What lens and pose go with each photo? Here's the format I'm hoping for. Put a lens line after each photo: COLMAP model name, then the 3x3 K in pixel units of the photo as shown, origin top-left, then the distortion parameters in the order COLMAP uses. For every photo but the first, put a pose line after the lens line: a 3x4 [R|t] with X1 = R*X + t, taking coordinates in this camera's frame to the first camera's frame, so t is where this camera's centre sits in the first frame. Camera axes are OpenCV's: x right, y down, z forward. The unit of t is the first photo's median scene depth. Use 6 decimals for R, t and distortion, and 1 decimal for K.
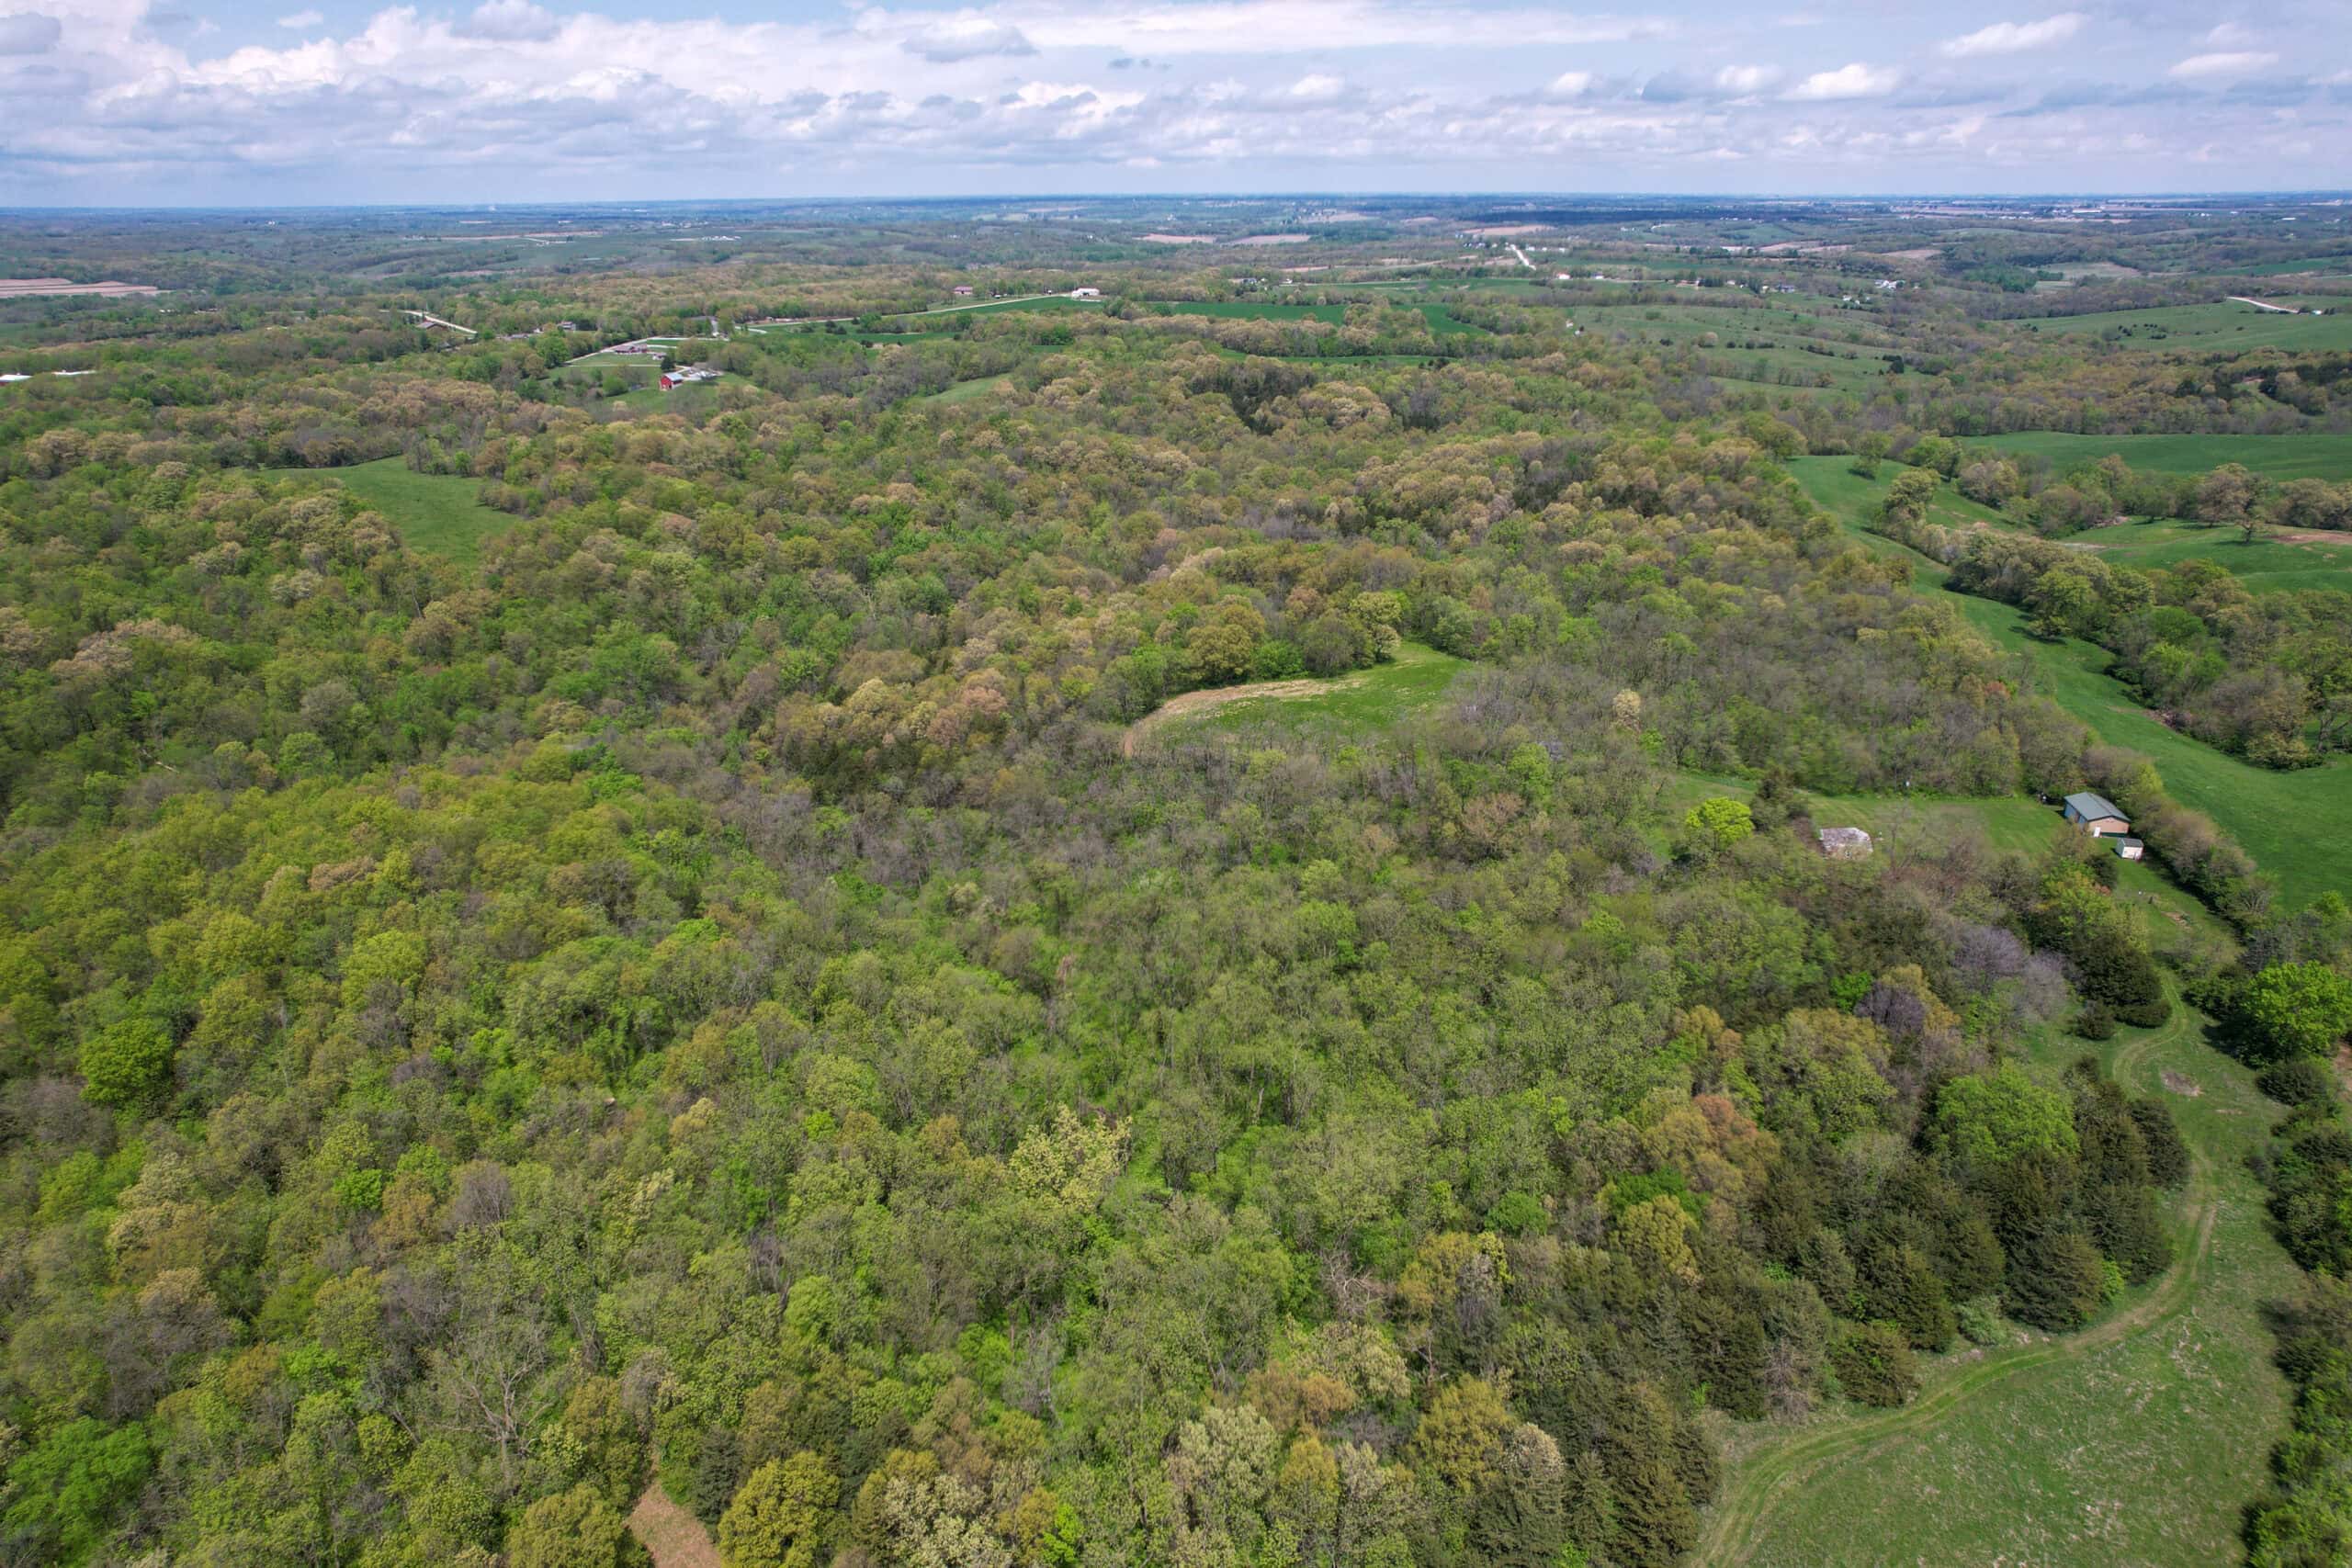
lens RADIAL K [[1508.1, 0, 1174.1], [0, 1508.1, 802.0], [0, 0, 1]] dist [-0.072349, 0.064860]
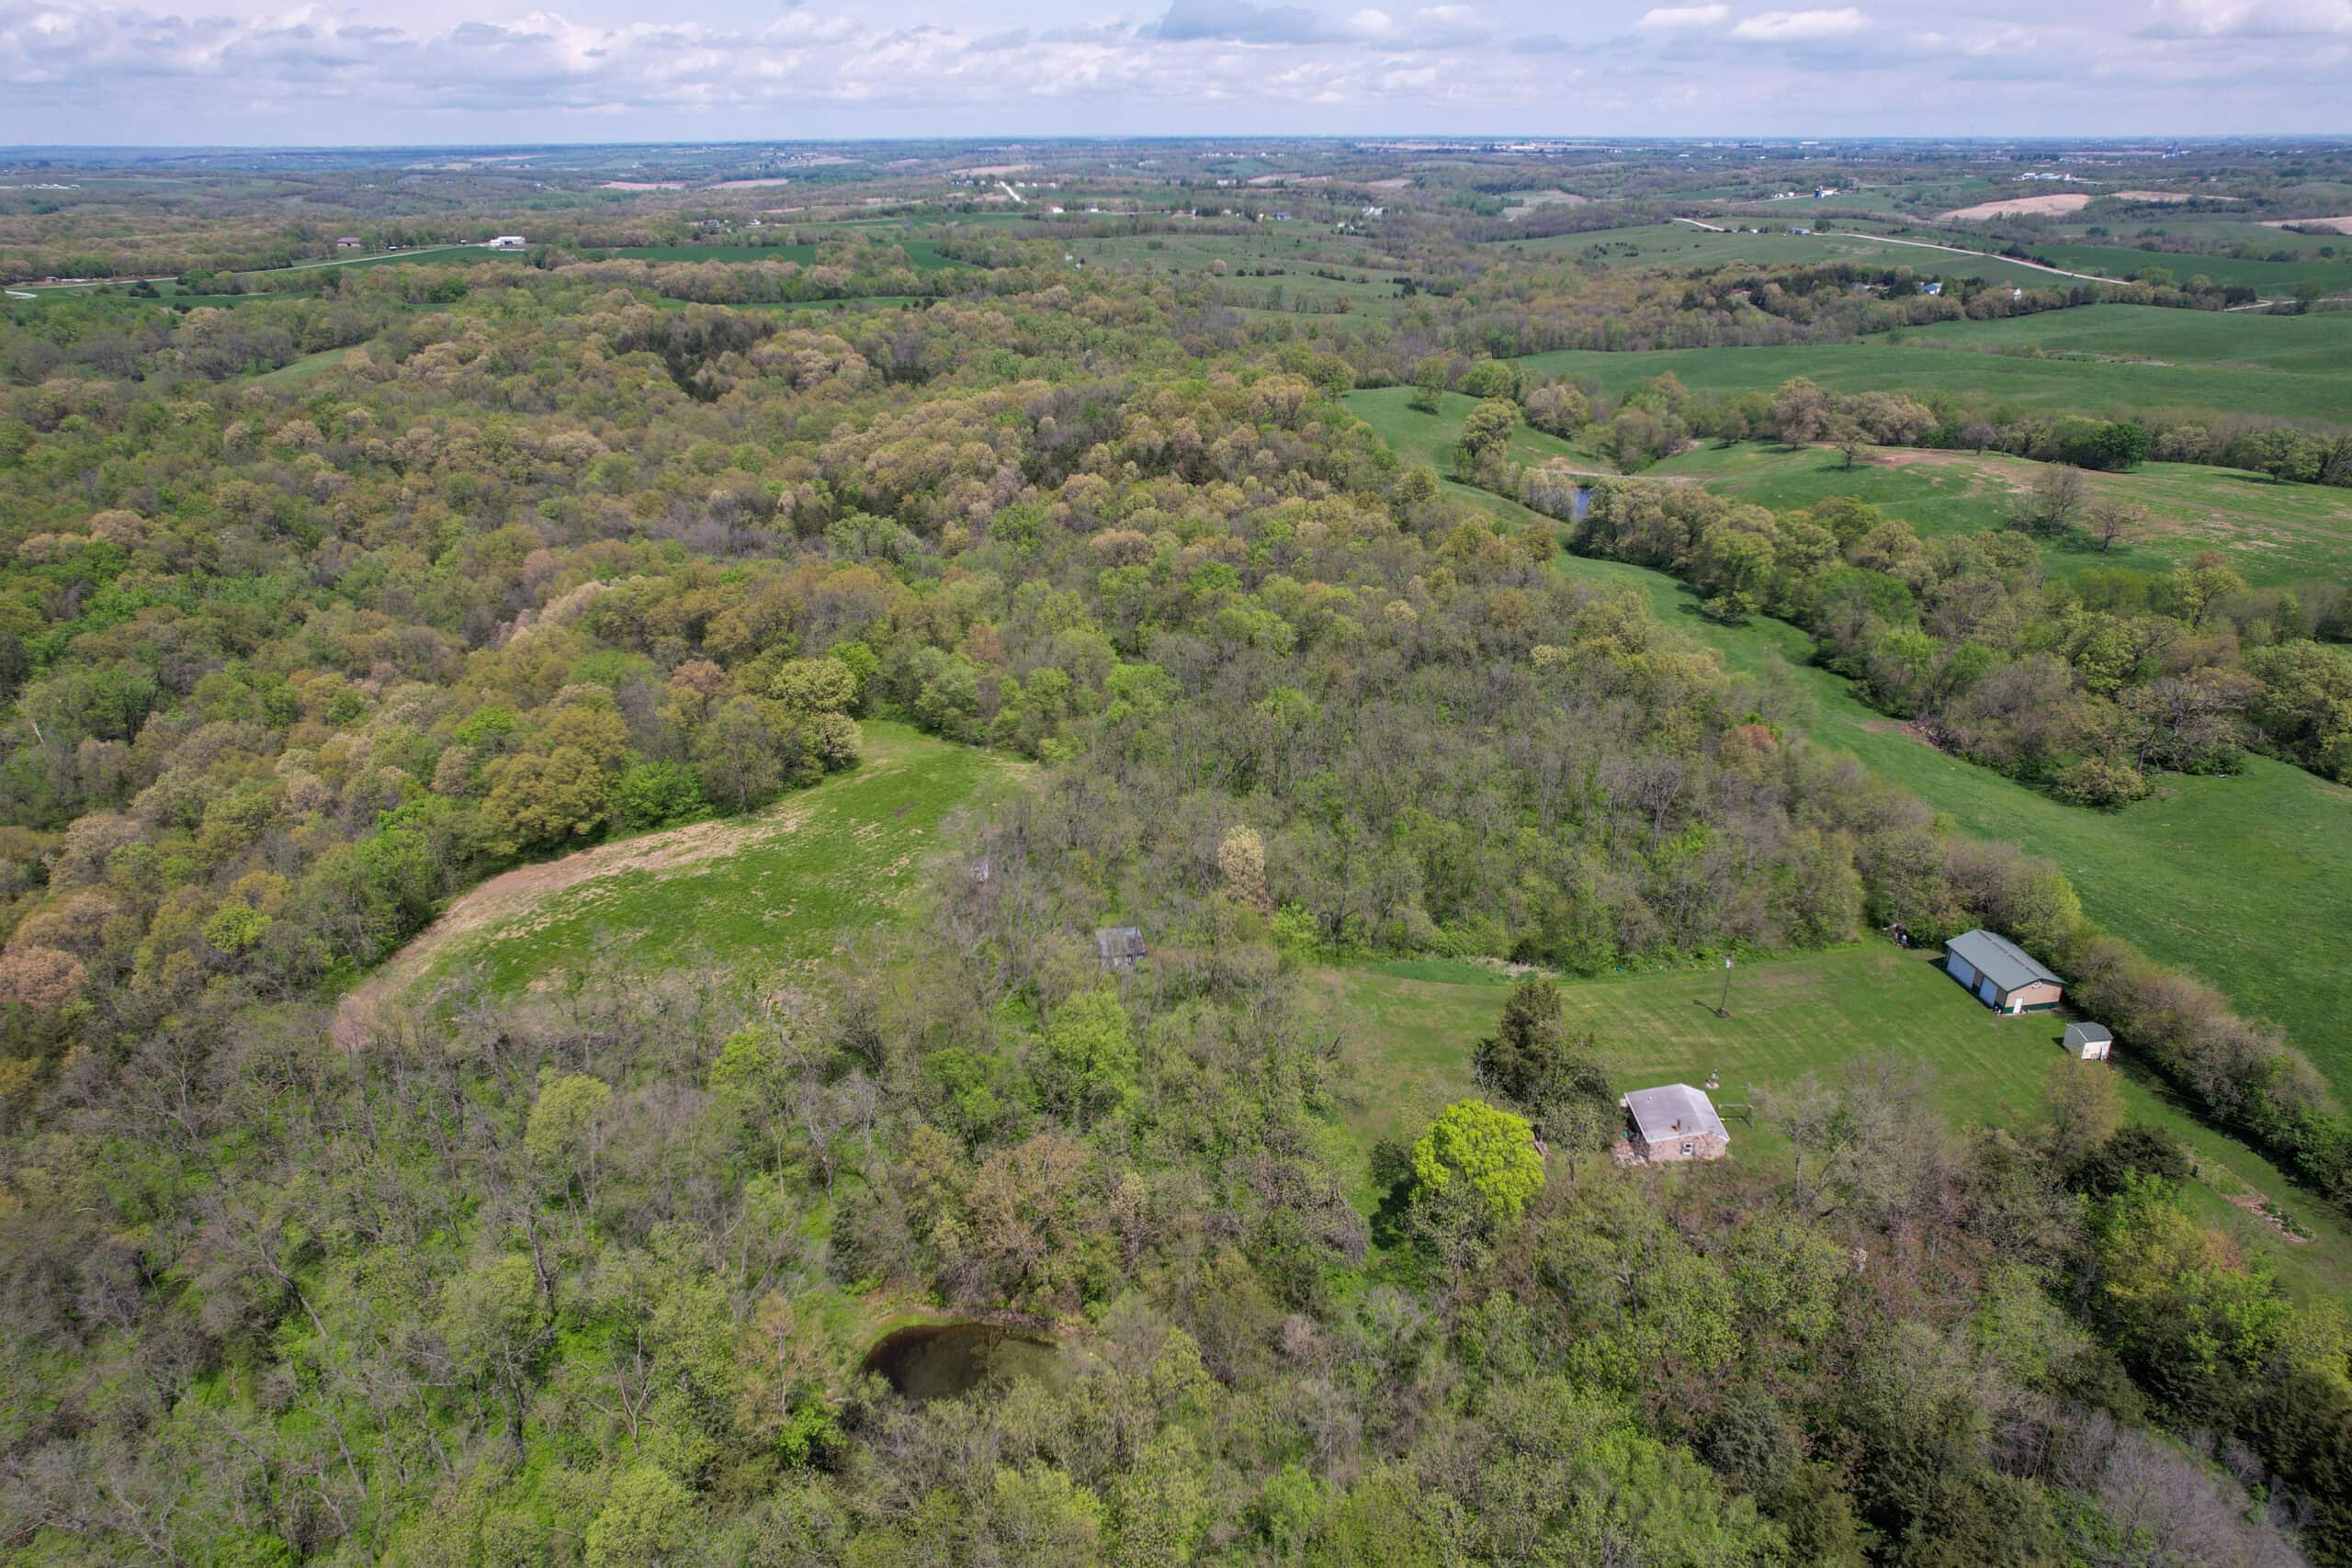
lens RADIAL K [[1508.1, 0, 1177.5], [0, 1508.1, 800.6], [0, 0, 1]] dist [-0.072349, 0.064860]
pose [[0.950391, -0.126566, 0.284143, 0.056278], [0.117867, 0.991889, 0.047583, -0.056028], [-0.287861, -0.011731, 0.957600, 0.217873]]
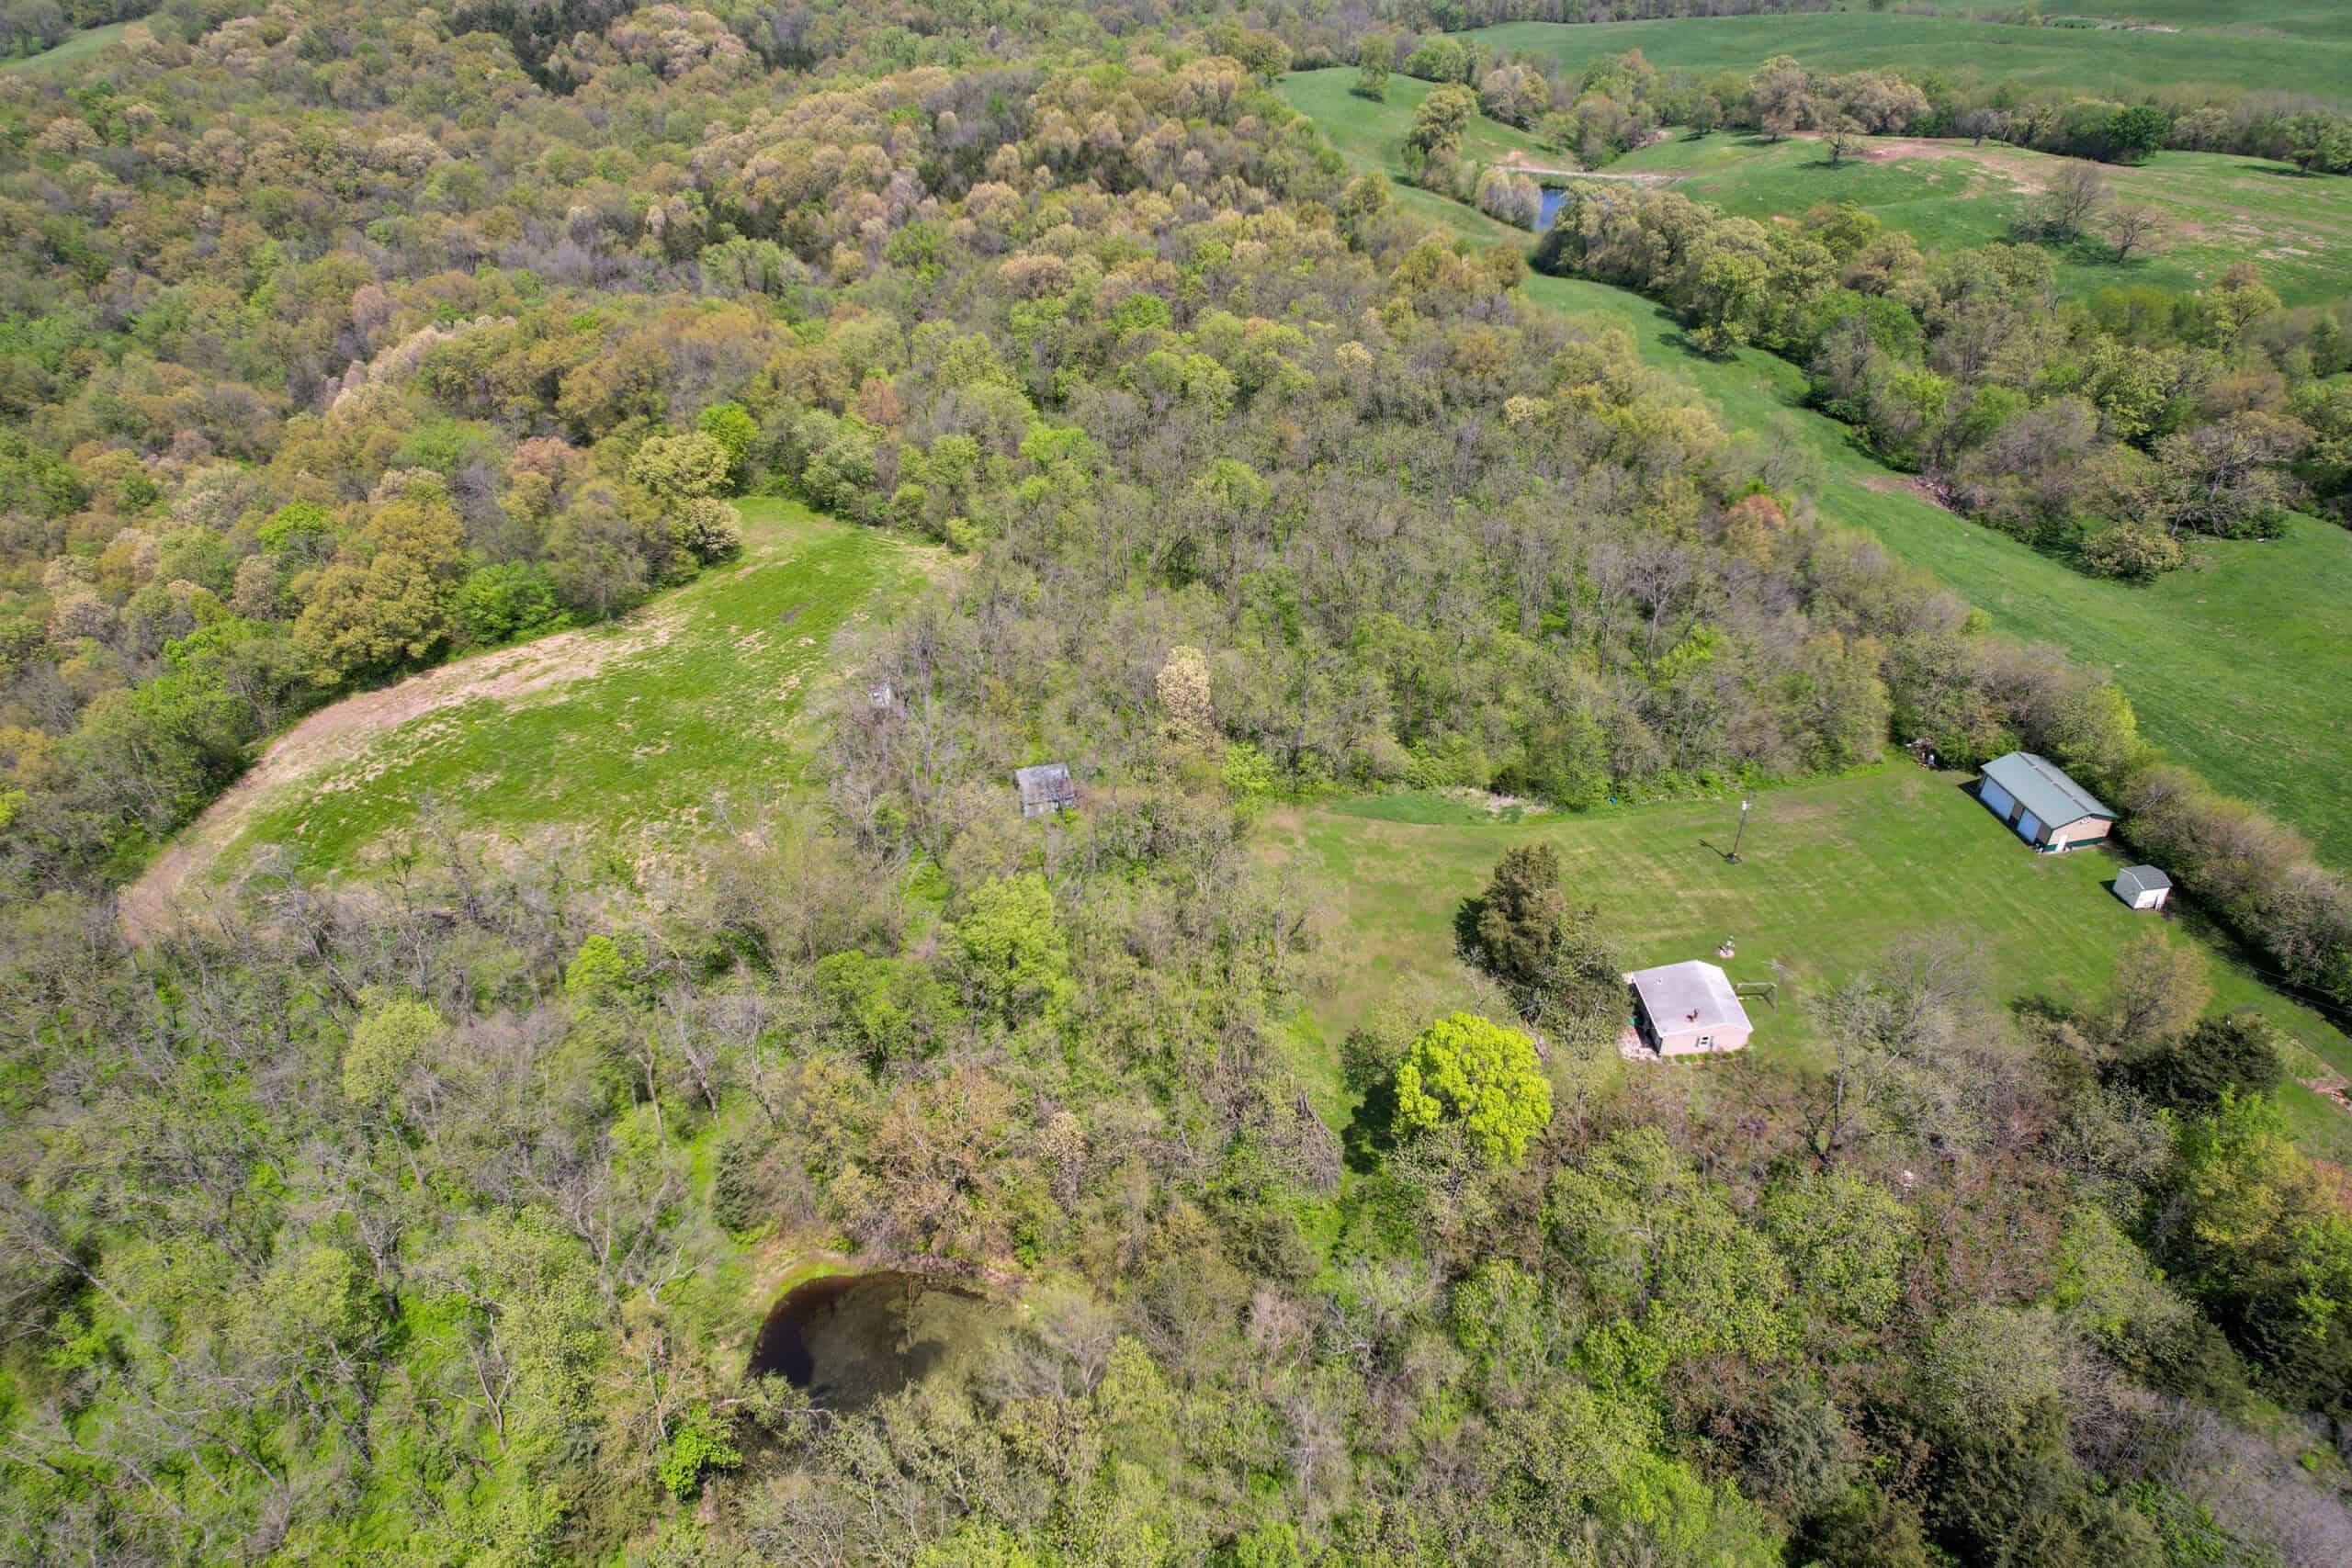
lens RADIAL K [[1508.1, 0, 1175.4], [0, 1508.1, 802.9], [0, 0, 1]] dist [-0.072349, 0.064860]
pose [[0.933884, -0.205502, 0.292624, 0.070418], [0.135092, 0.960476, 0.243383, -0.071107], [-0.331074, -0.187761, 0.924736, 0.257018]]
